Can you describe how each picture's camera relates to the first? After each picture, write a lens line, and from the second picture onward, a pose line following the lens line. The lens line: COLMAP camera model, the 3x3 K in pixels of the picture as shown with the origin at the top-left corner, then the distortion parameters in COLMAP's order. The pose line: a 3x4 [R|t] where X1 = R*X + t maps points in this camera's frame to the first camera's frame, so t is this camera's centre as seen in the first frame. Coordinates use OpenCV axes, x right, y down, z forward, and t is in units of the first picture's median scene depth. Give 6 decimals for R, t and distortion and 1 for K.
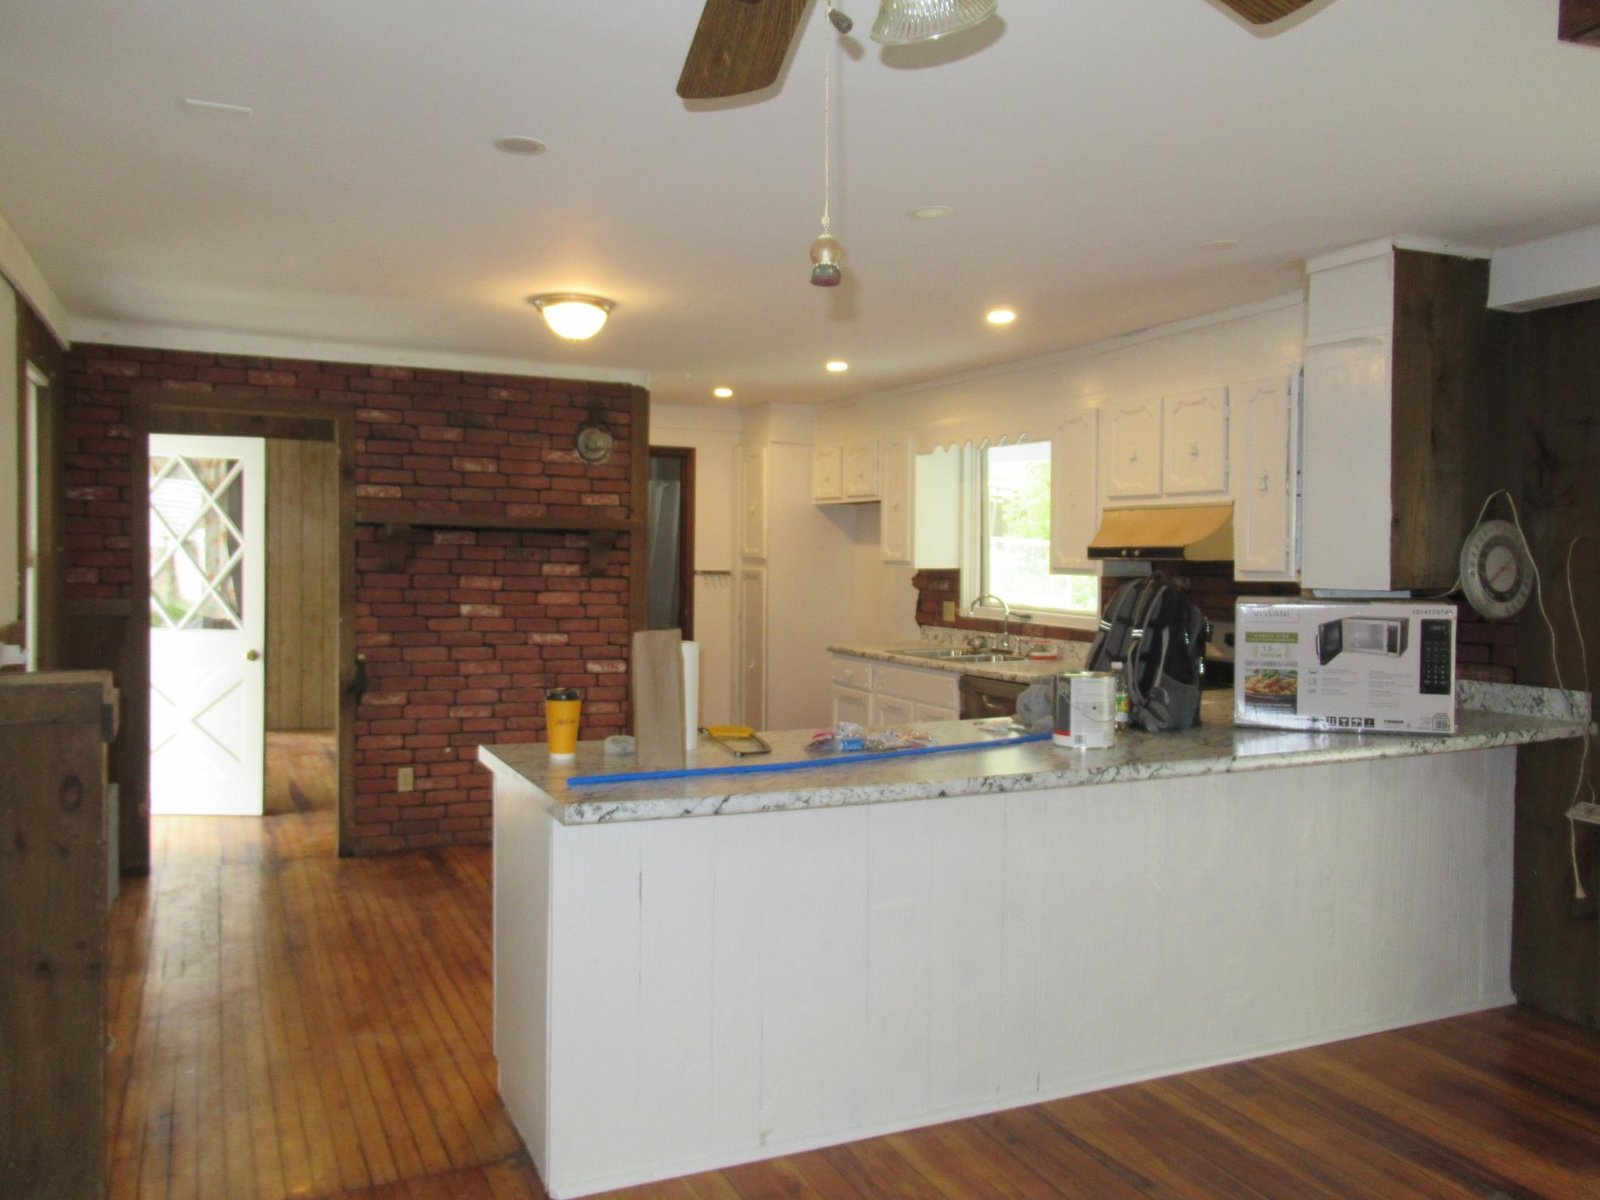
lens RADIAL K [[1256.9, 0, 800.0], [0, 1256.9, 600.0], [0, 0, 1]] dist [0.004377, 0.002579]
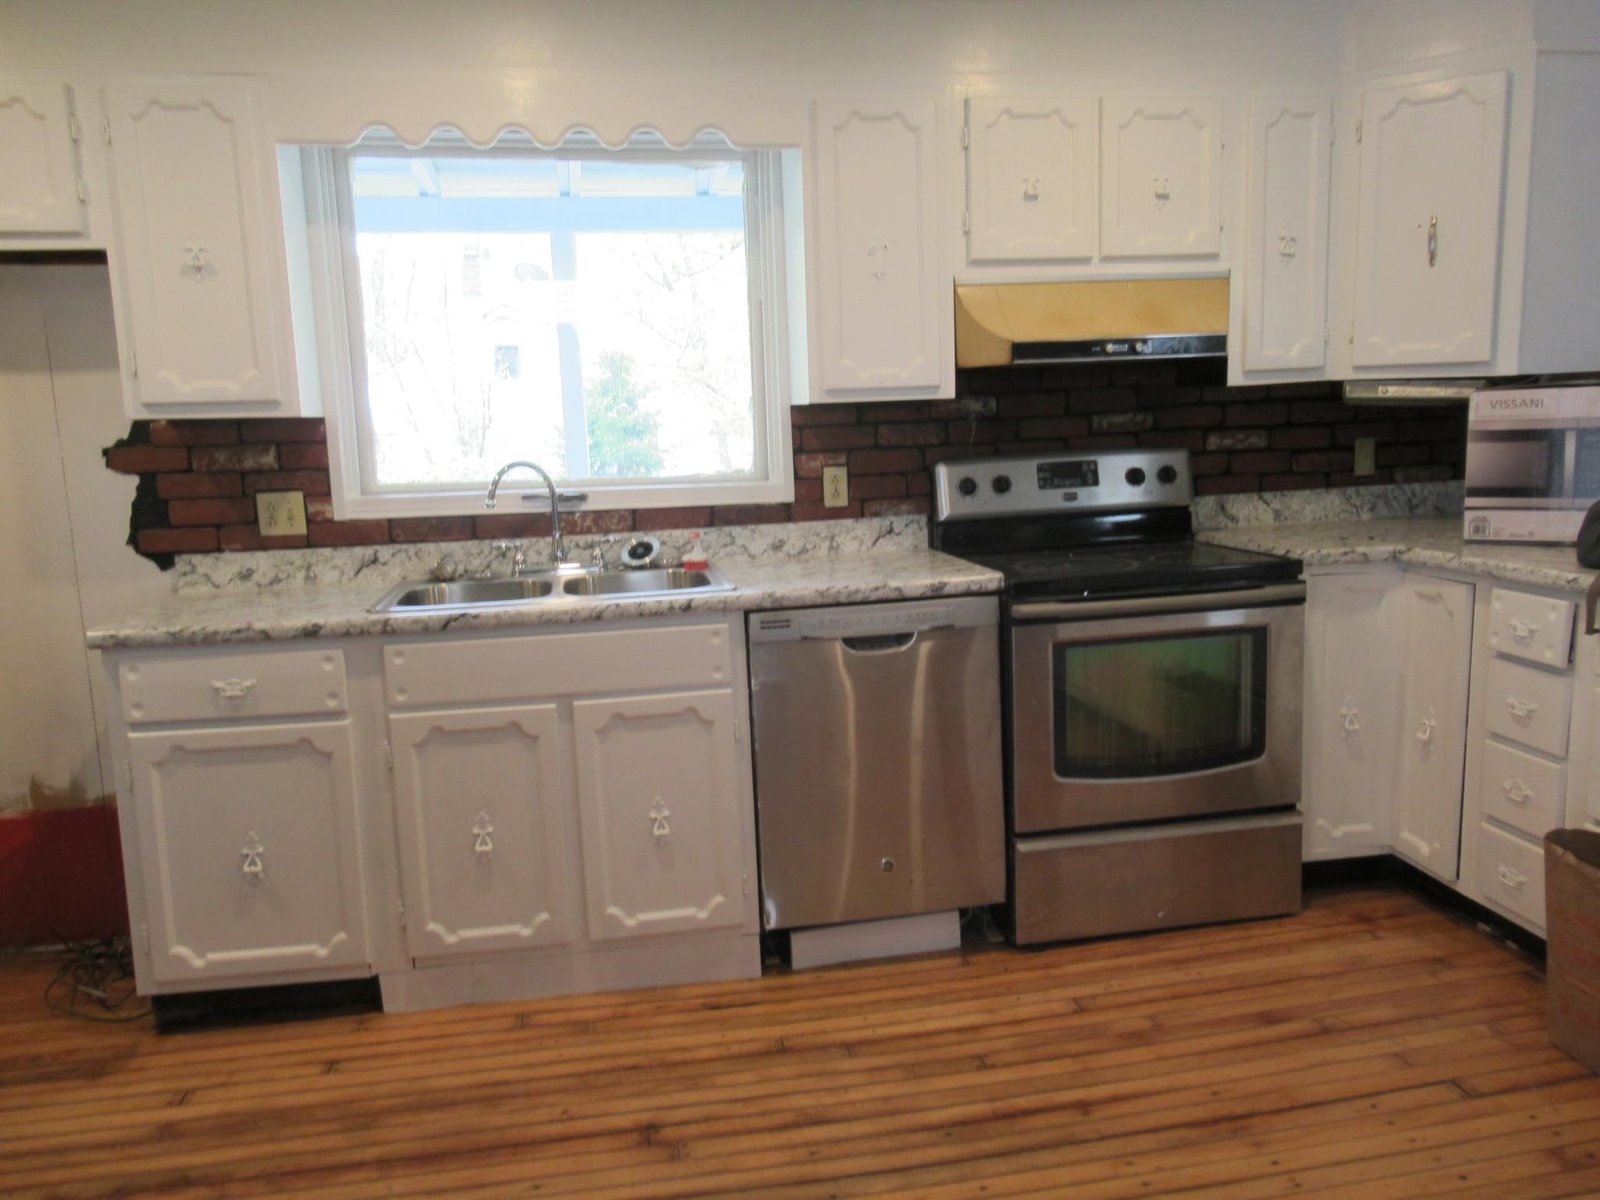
lens RADIAL K [[1256.9, 0, 800.0], [0, 1256.9, 600.0], [0, 0, 1]] dist [0.004377, 0.002579]
pose [[0.254383, -0.162015, 0.953436, -0.293251], [0.077392, 0.986116, 0.146919, -0.013621], [-0.964002, 0.036414, 0.263390, 0.741598]]
